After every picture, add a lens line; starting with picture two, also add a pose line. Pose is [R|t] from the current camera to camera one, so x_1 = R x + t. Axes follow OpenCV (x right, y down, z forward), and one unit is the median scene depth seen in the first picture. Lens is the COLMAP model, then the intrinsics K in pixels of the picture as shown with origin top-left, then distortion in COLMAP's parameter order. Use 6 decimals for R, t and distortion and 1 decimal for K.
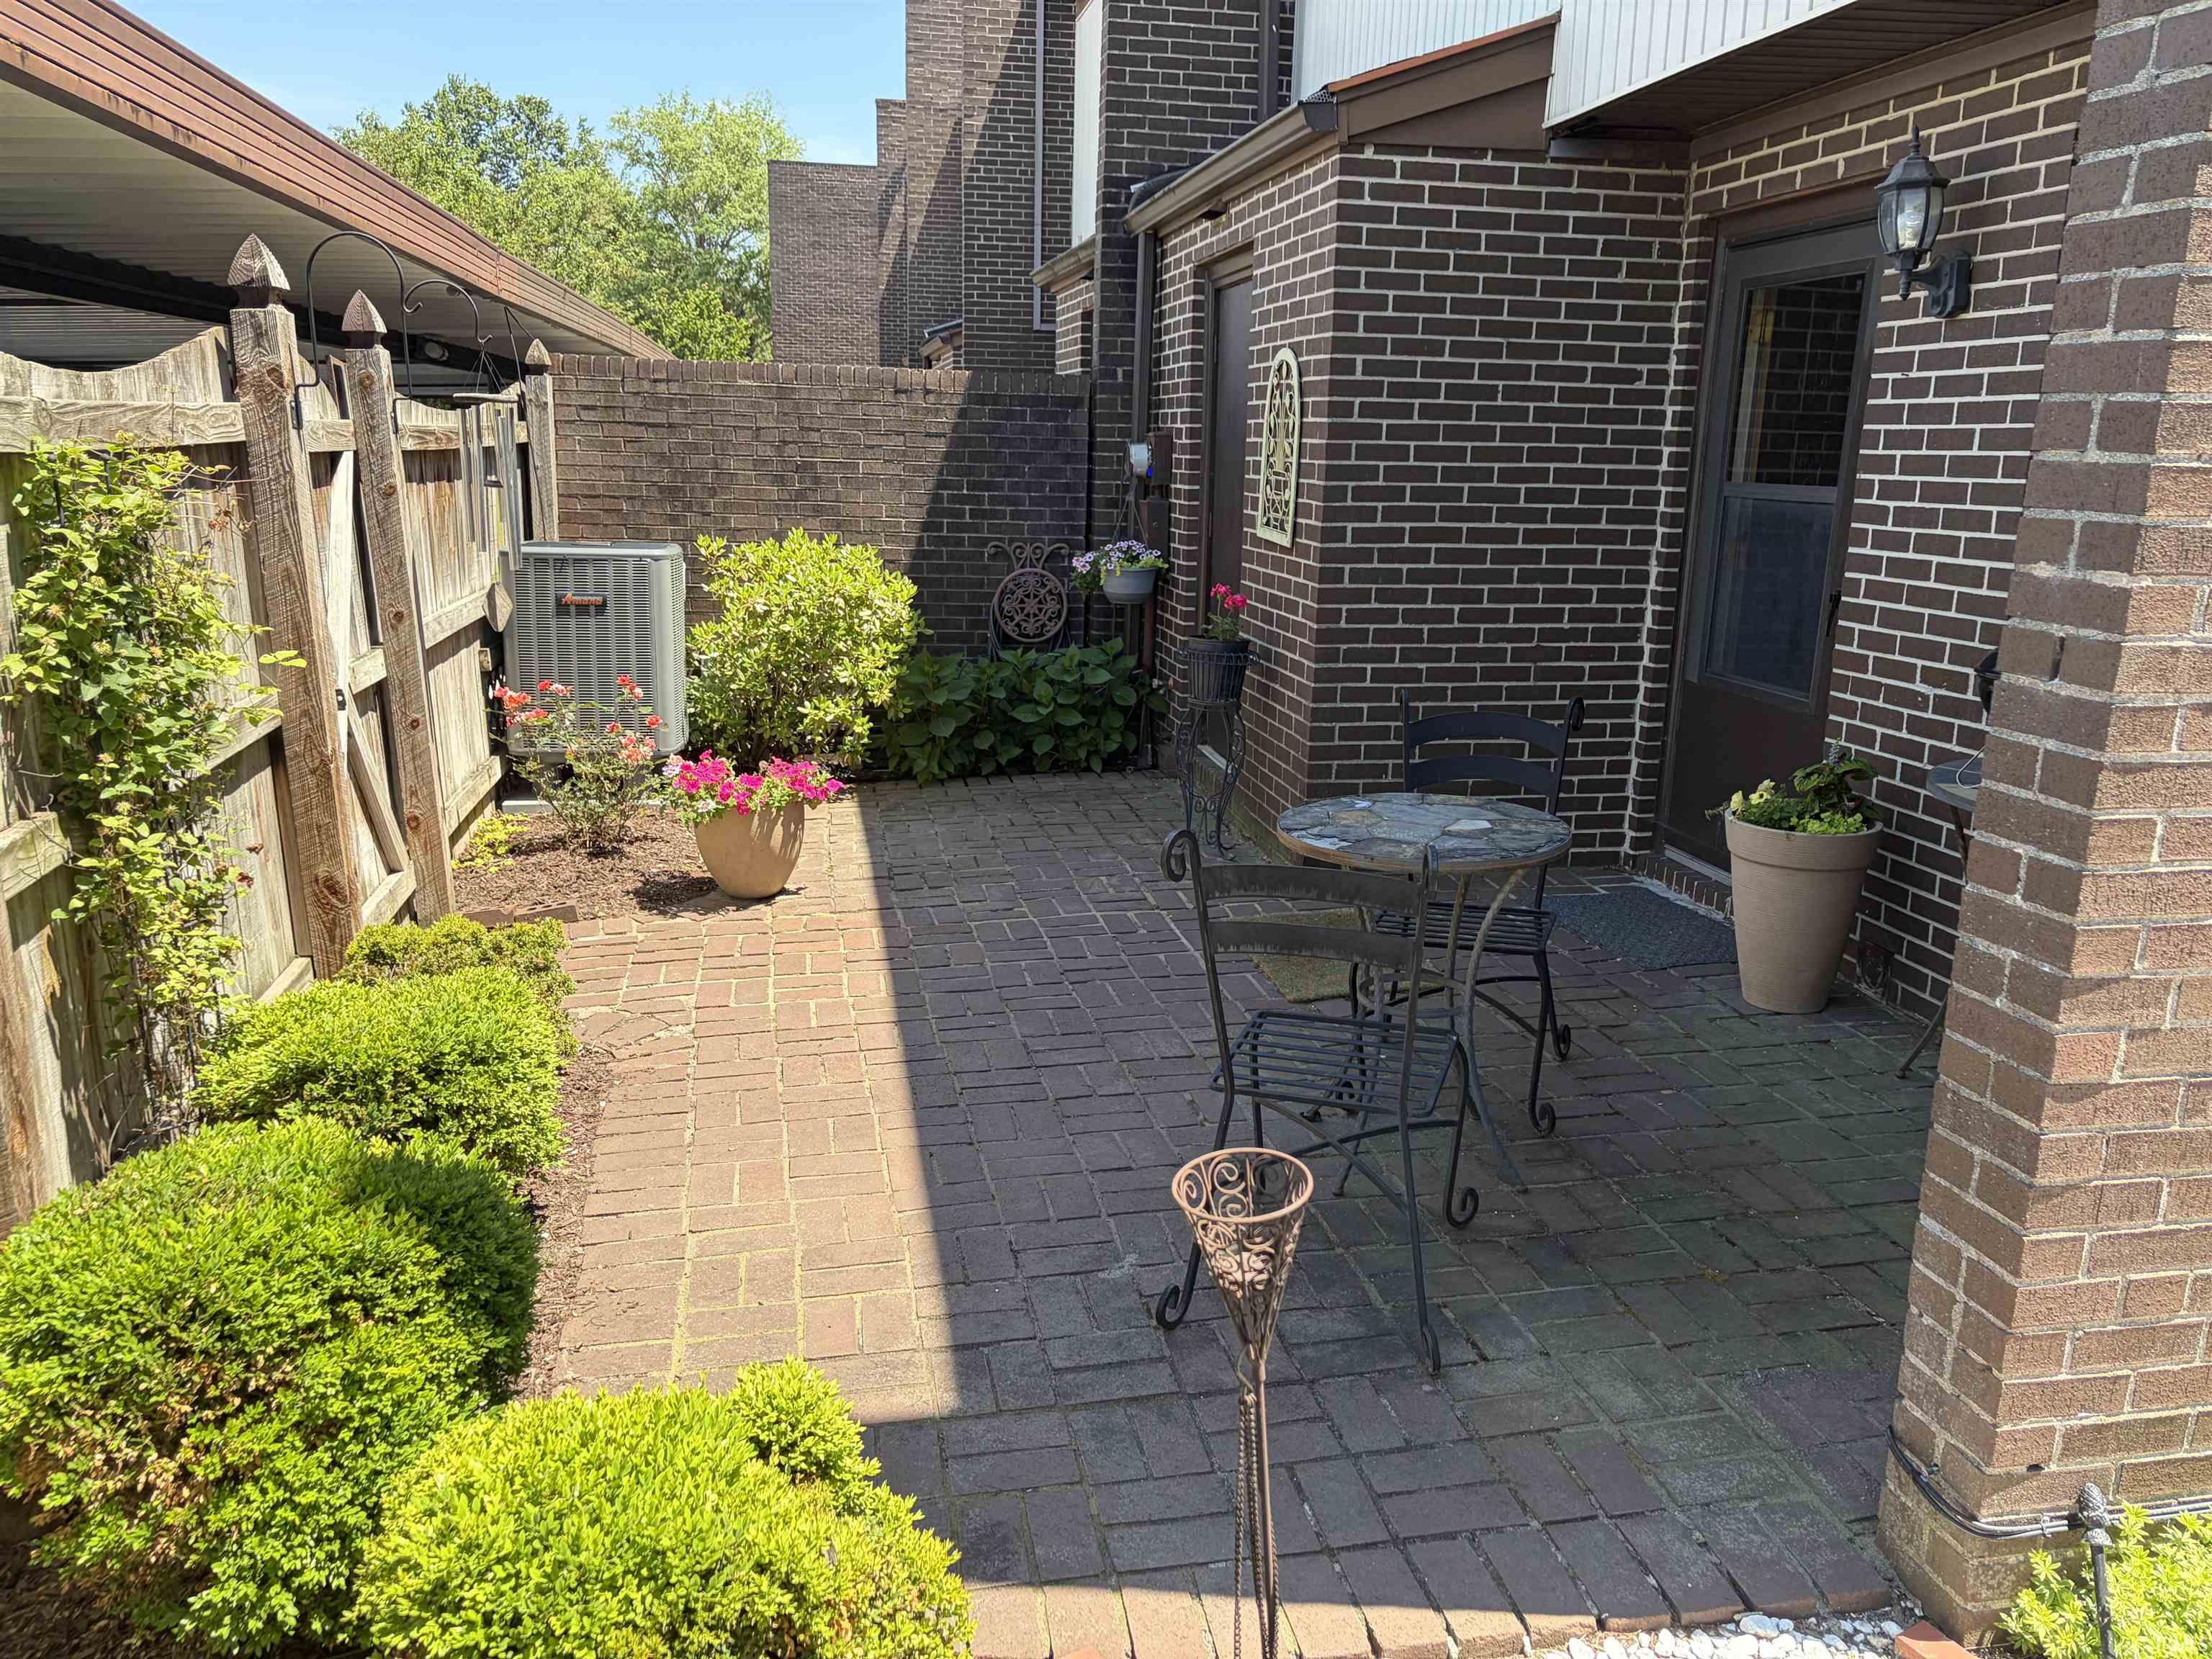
lens RADIAL K [[1669.0, 0, 1102.7], [0, 1669.0, 844.1], [0, 0, 1]] dist [0.032779, -0.014302]
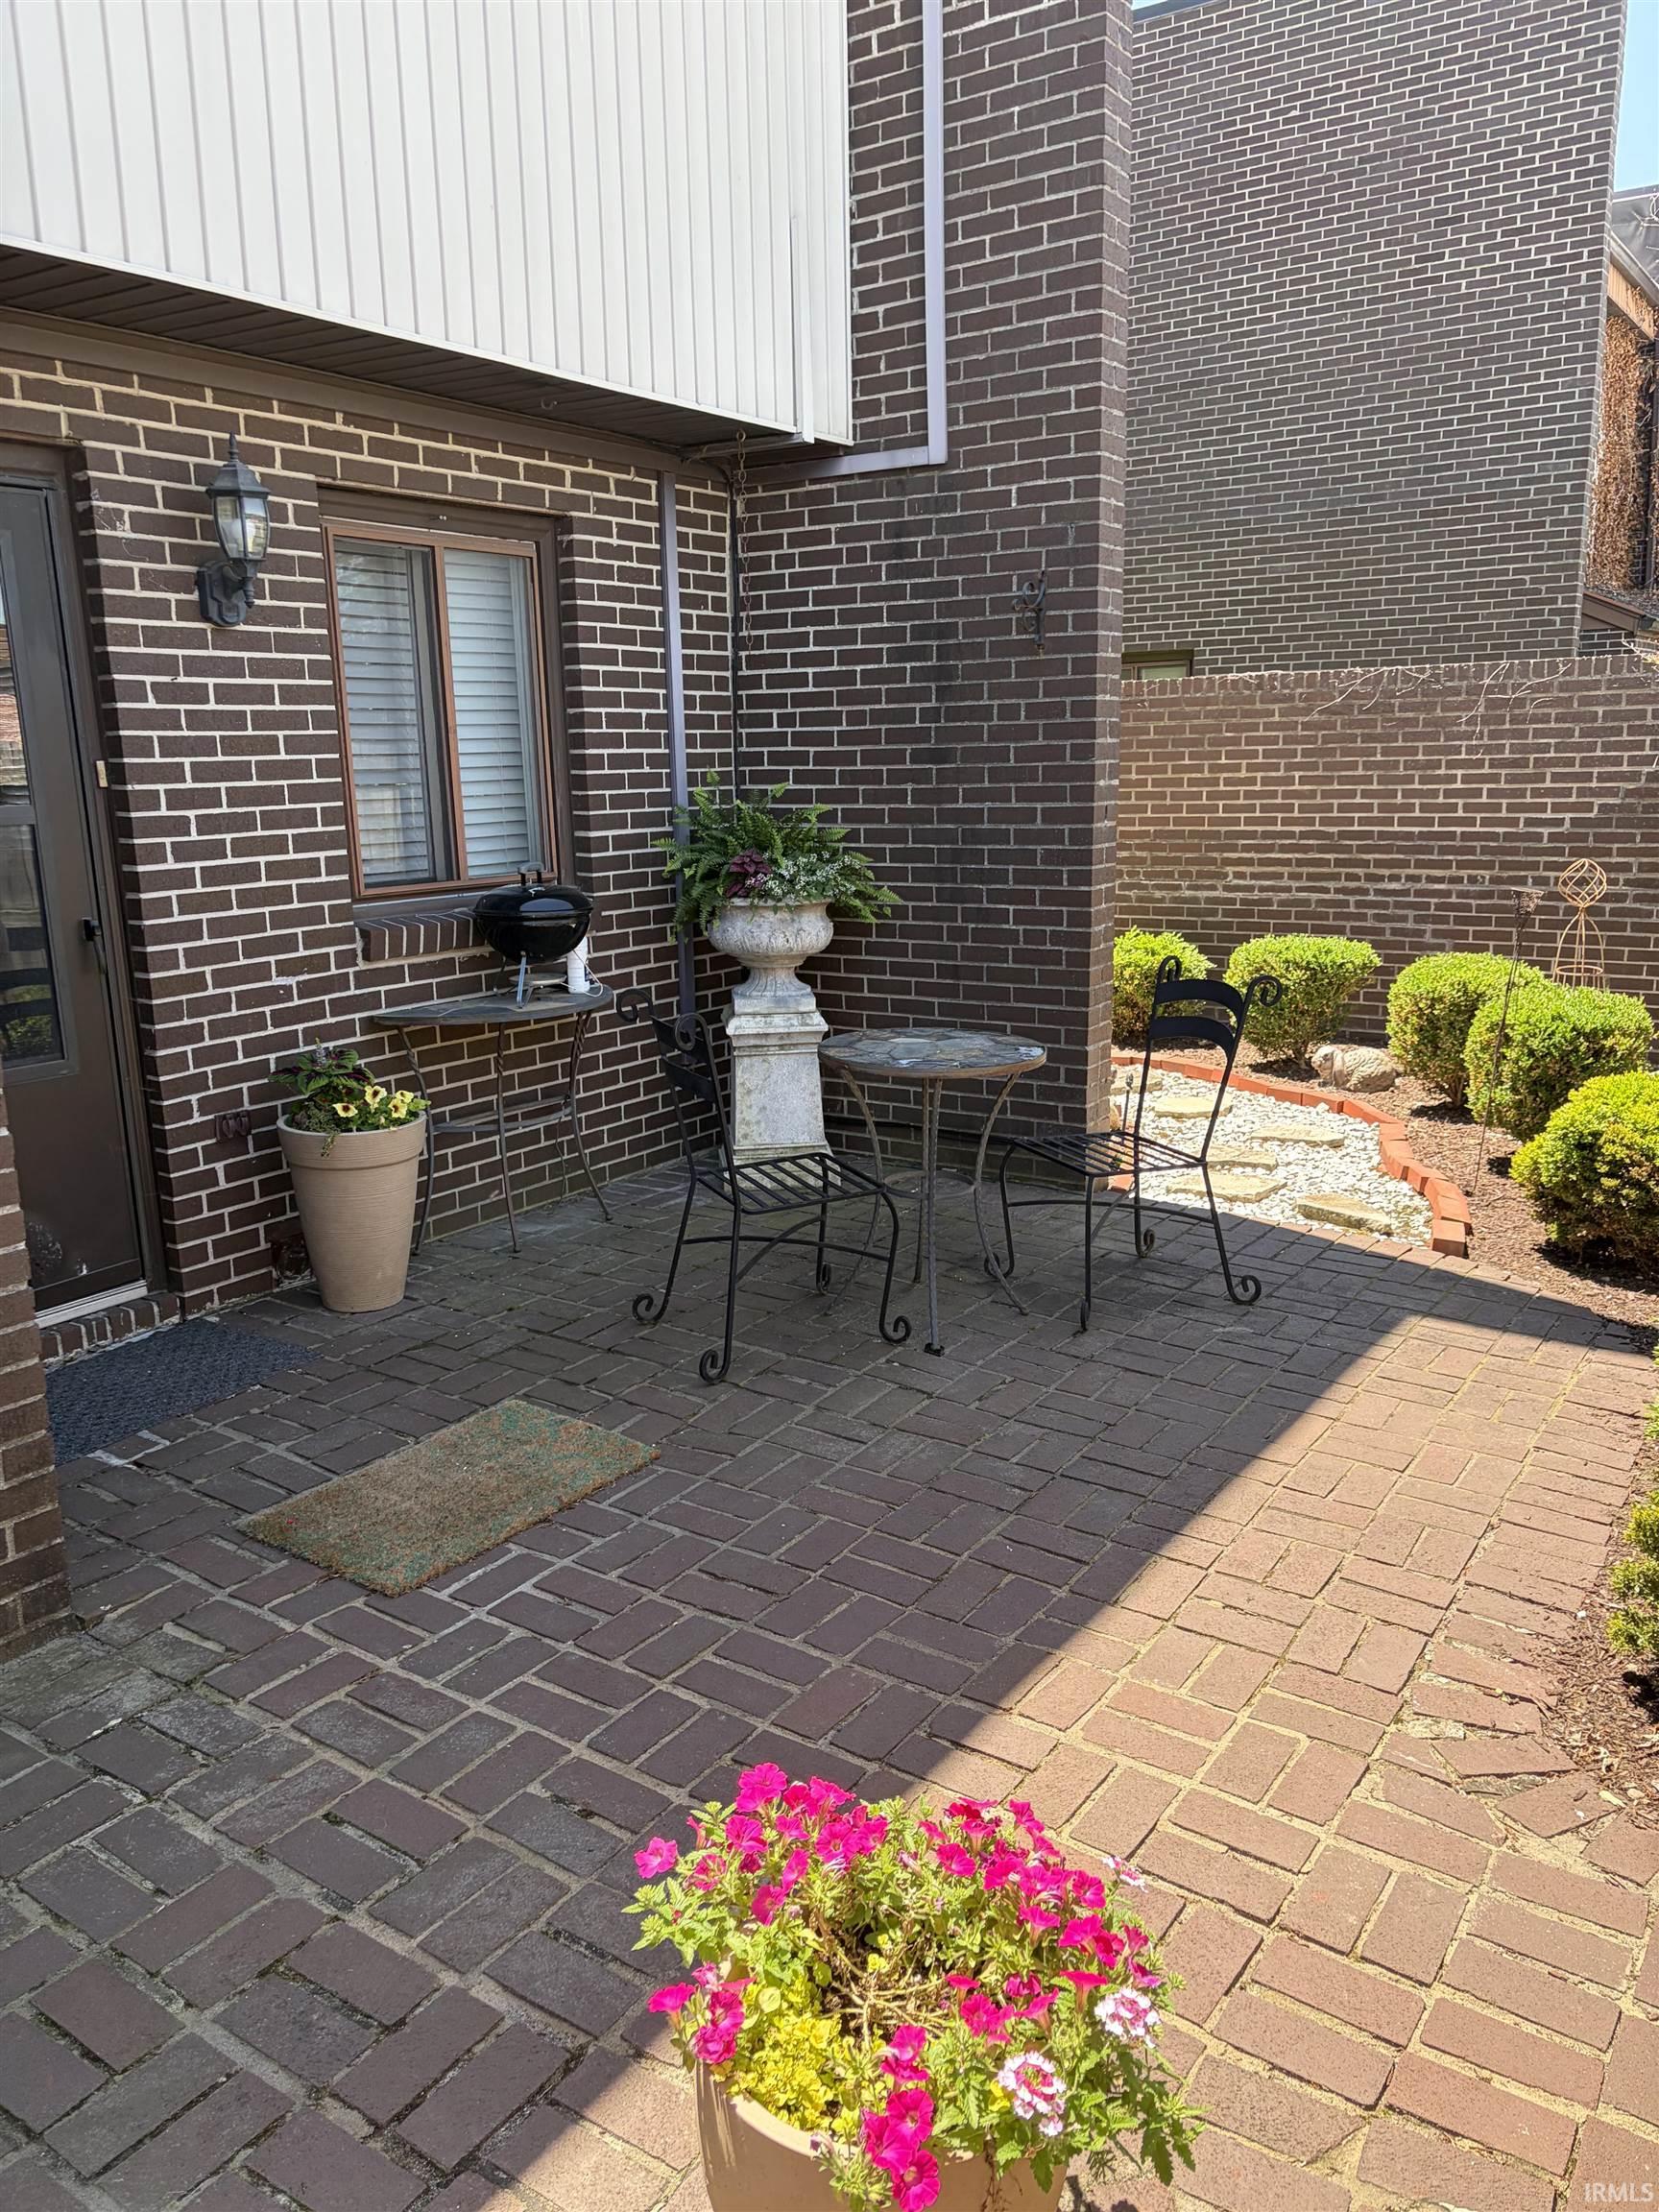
lens RADIAL K [[1669.0, 0, 829.1], [0, 1669.0, 1114.3], [0, 0, 1]] dist [0.032779, -0.014302]
pose [[-0.709702, -0.155101, 0.687216, -0.496632], [0.175061, 0.906043, 0.385279, -0.368196], [-0.682405, 0.393738, -0.615869, 1.475074]]
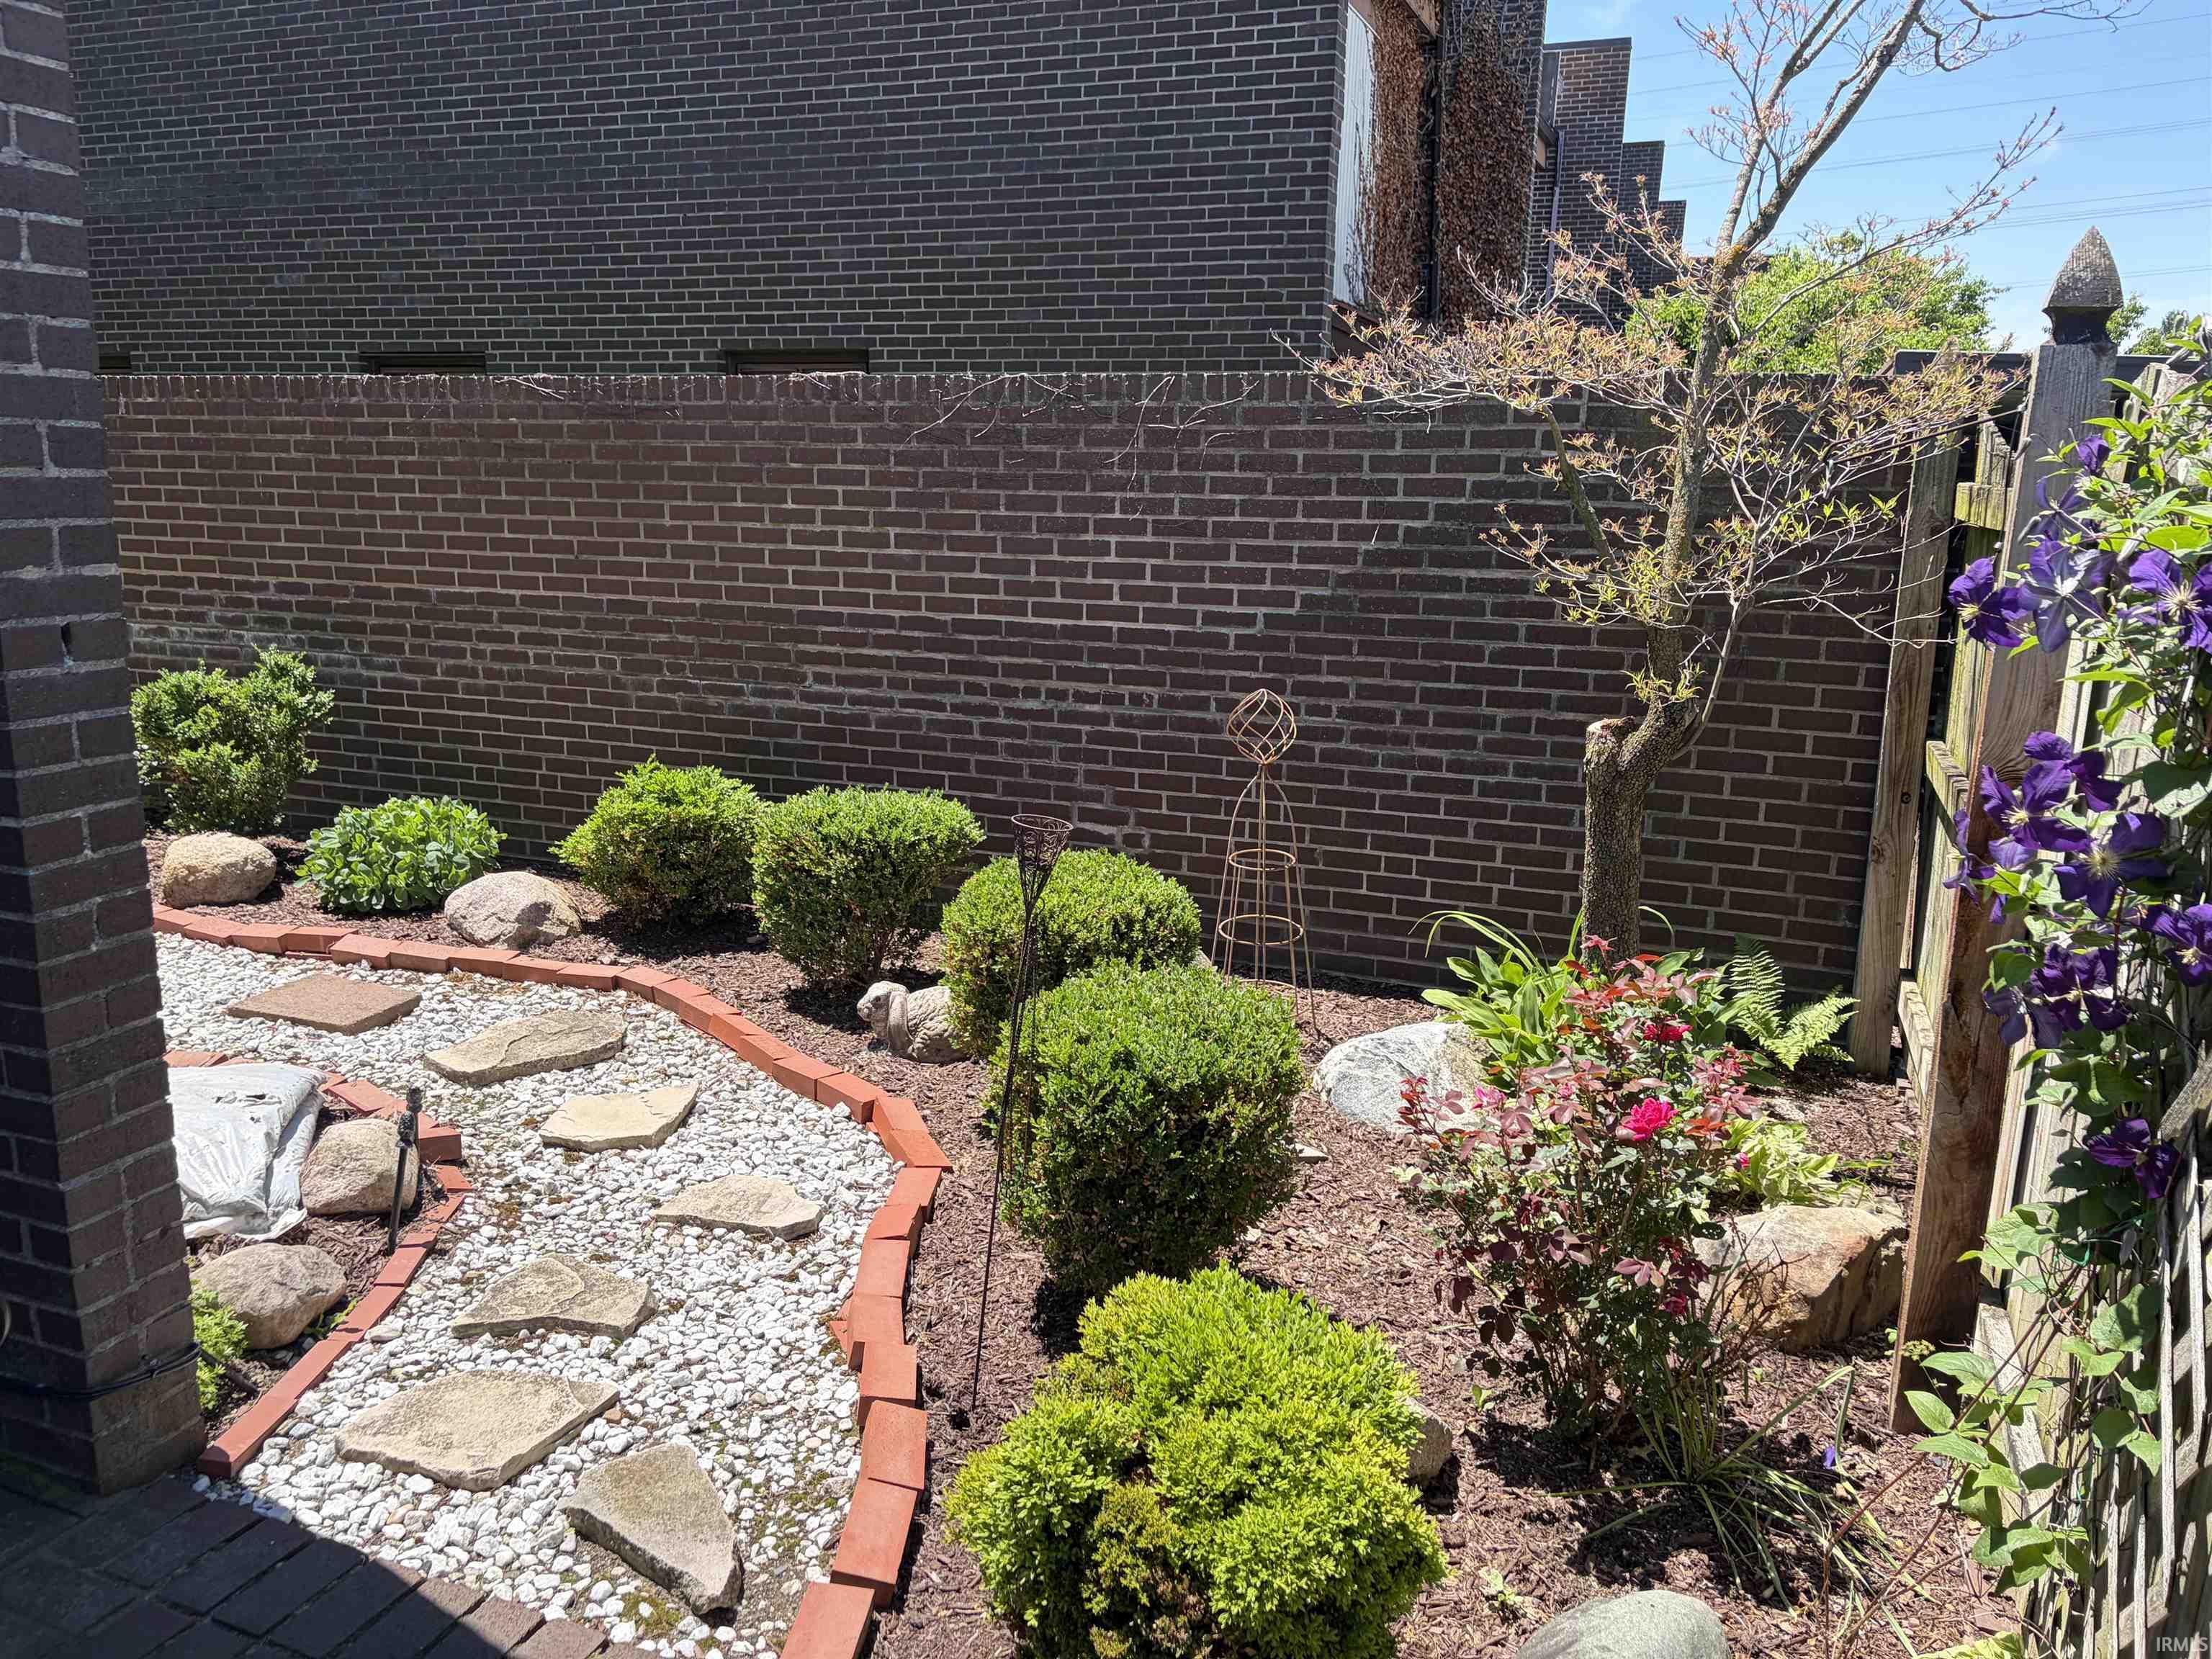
lens RADIAL K [[1669.0, 0, 1100.3], [0, 1669.0, 819.8], [0, 0, 1]] dist [0.032779, -0.014302]
pose [[-0.849249, -0.144638, 0.507795, -0.304858], [0.091590, 0.906810, 0.411470, -0.194231], [-0.519988, 0.395949, -0.756860, 0.729970]]
